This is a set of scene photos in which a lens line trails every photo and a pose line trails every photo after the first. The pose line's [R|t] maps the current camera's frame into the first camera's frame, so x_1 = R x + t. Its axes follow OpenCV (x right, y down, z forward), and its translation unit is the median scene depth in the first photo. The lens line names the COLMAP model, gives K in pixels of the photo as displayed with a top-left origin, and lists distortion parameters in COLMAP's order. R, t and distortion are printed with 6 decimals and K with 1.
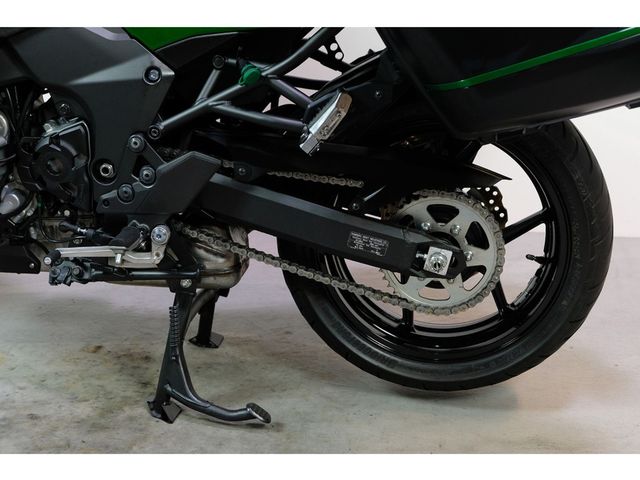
lens RADIAL K [[1030.4, 0, 320.1], [0, 1030.4, 239.1], [0, 0, 1]] dist [-0.027972, 0.000000]
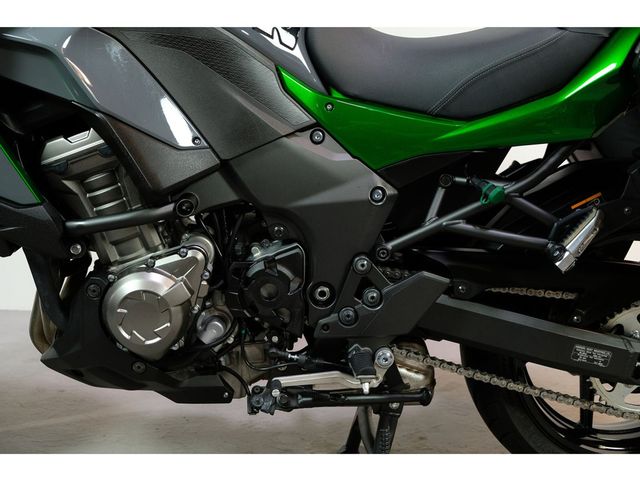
lens RADIAL K [[916.6, 0, 319.9], [0, 916.6, 240.7], [0, 0, 1]] dist [-0.058306, 0.000000]
pose [[0.985570, -0.034296, 0.165759, -0.354171], [0.046931, 0.996233, -0.072920, -0.054192], [-0.162634, 0.079647, 0.983467, 0.153649]]
